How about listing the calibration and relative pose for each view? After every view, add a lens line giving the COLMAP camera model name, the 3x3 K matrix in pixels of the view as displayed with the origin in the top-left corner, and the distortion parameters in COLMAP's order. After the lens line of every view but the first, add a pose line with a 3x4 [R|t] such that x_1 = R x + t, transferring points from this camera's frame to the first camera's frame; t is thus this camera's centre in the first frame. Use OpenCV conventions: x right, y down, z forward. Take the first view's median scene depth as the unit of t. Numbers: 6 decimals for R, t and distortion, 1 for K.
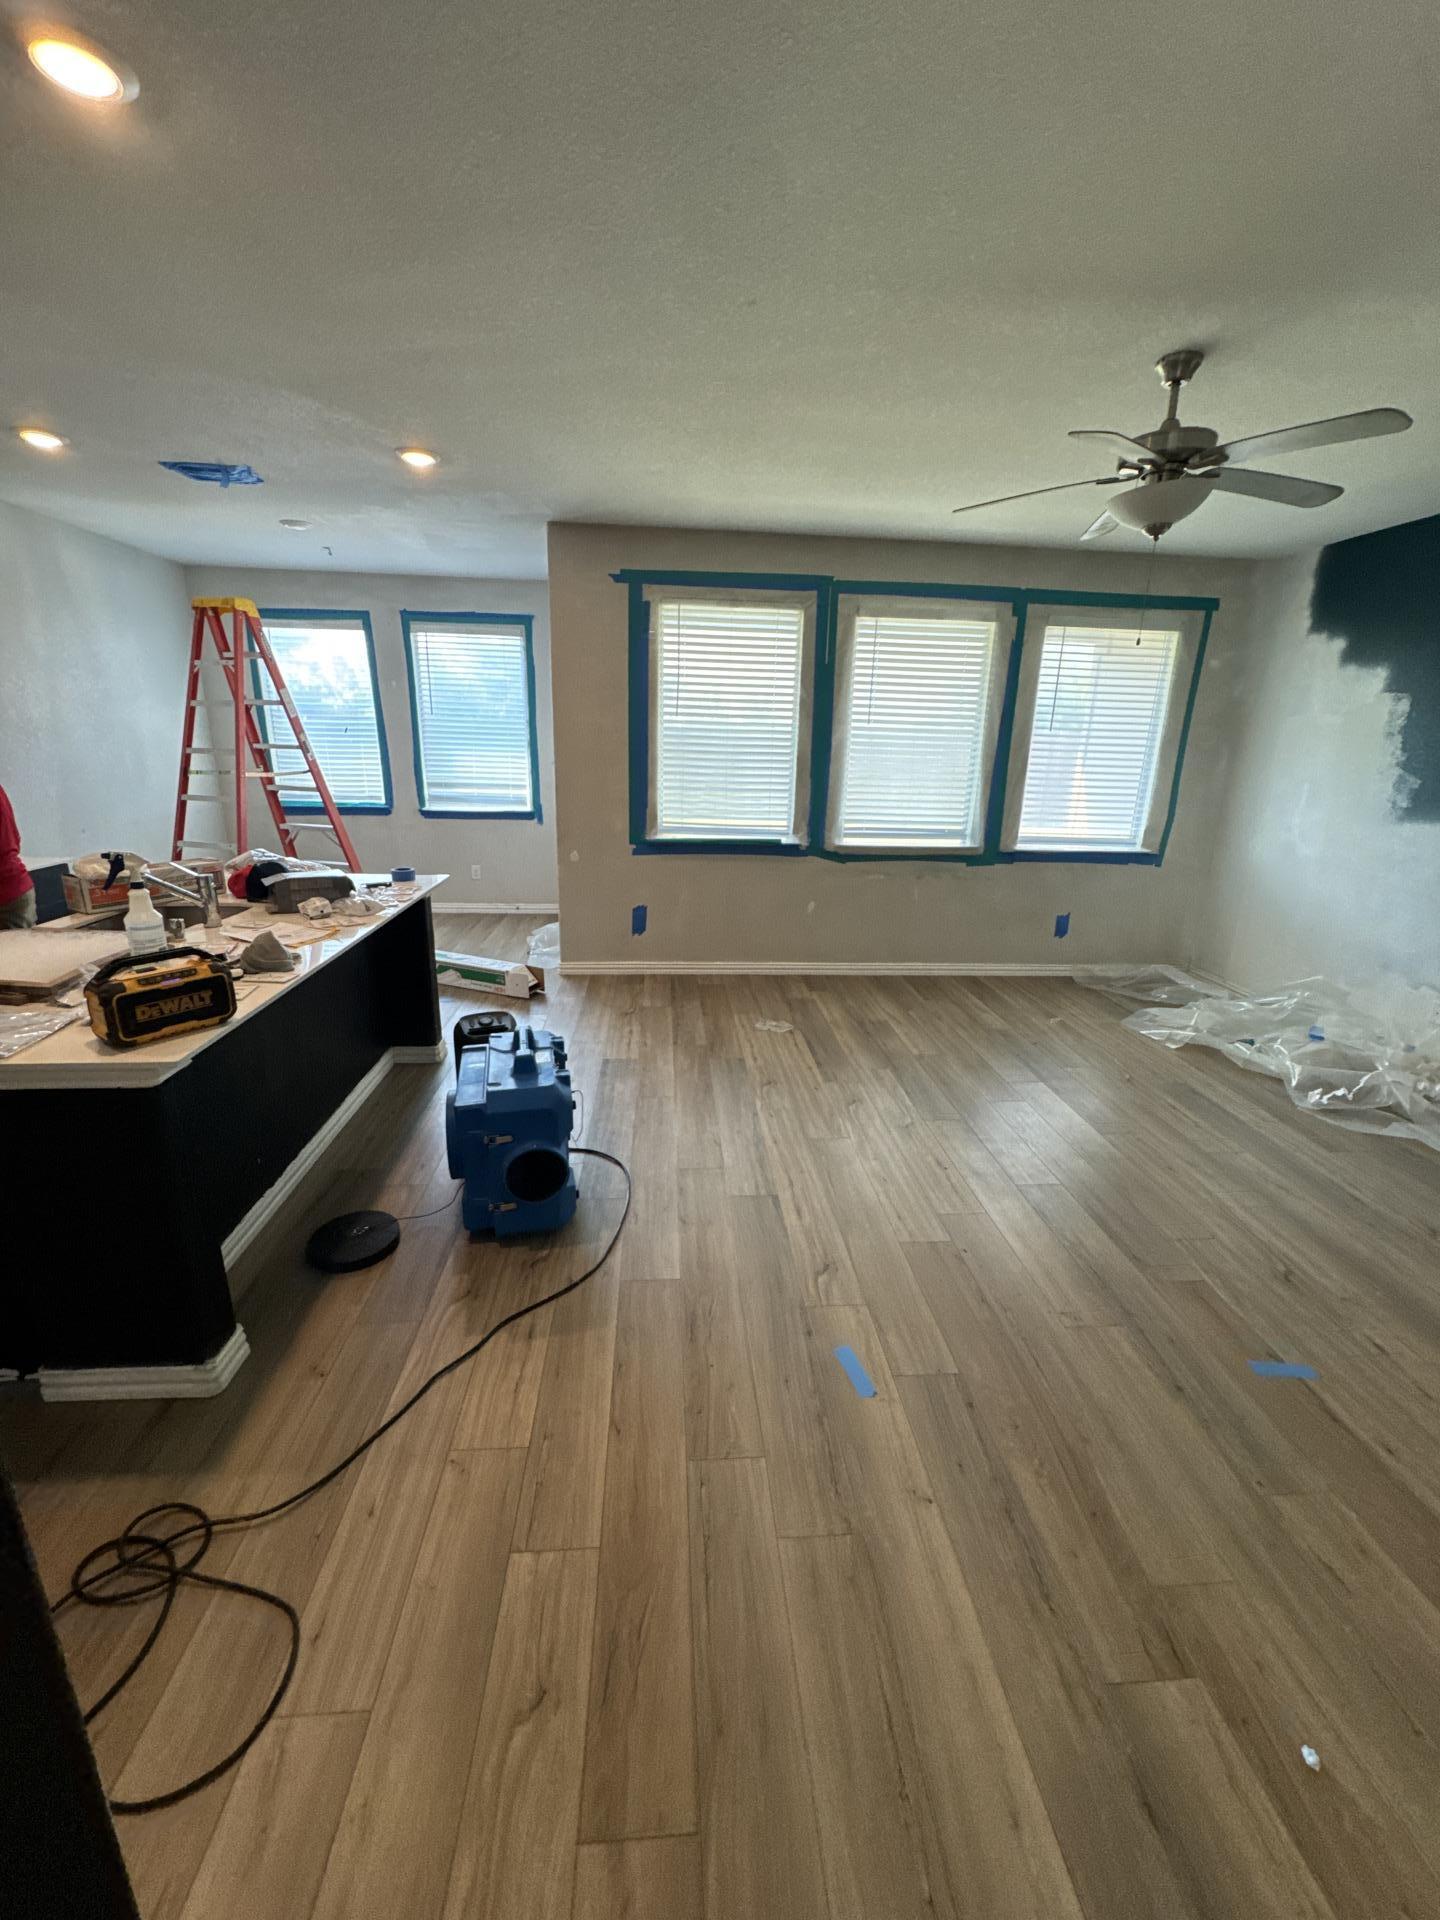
lens RADIAL K [[776.0, 0, 720.1], [0, 776.0, 963.9], [0, 0, 1]] dist [-0.008169, 0.000457]
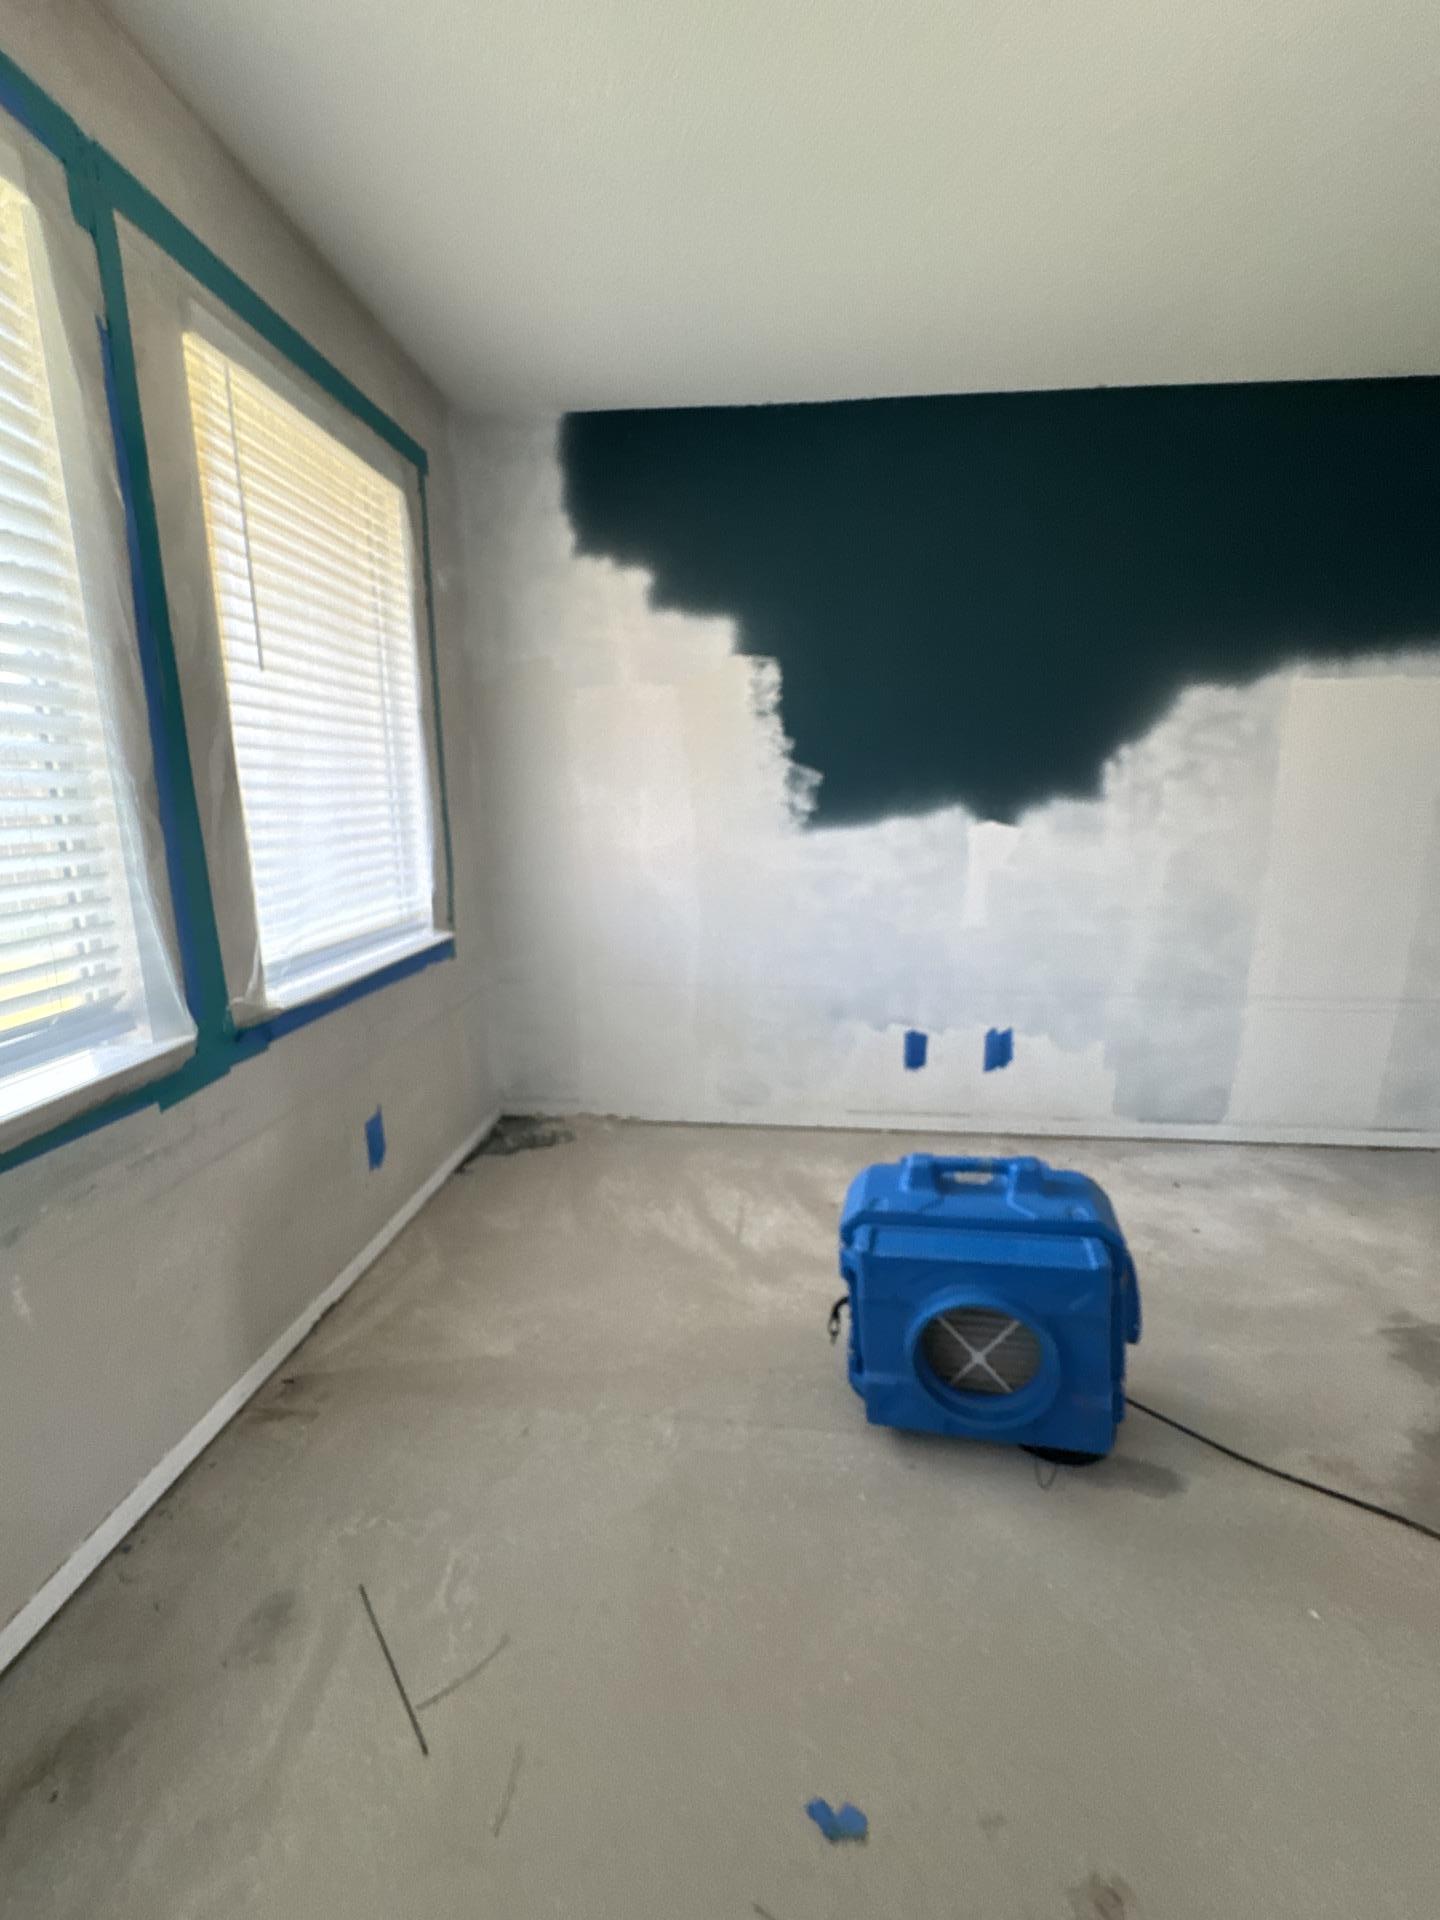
lens RADIAL K [[776.0, 0, 712.6], [0, 776.0, 962.2], [0, 0, 1]] dist [-0.008169, 0.000457]
pose [[0.183666, -0.235114, 0.954457, 0.104130], [0.282514, 0.942634, 0.177837, -0.199263], [-0.941516, 0.236985, 0.239553, 0.834834]]
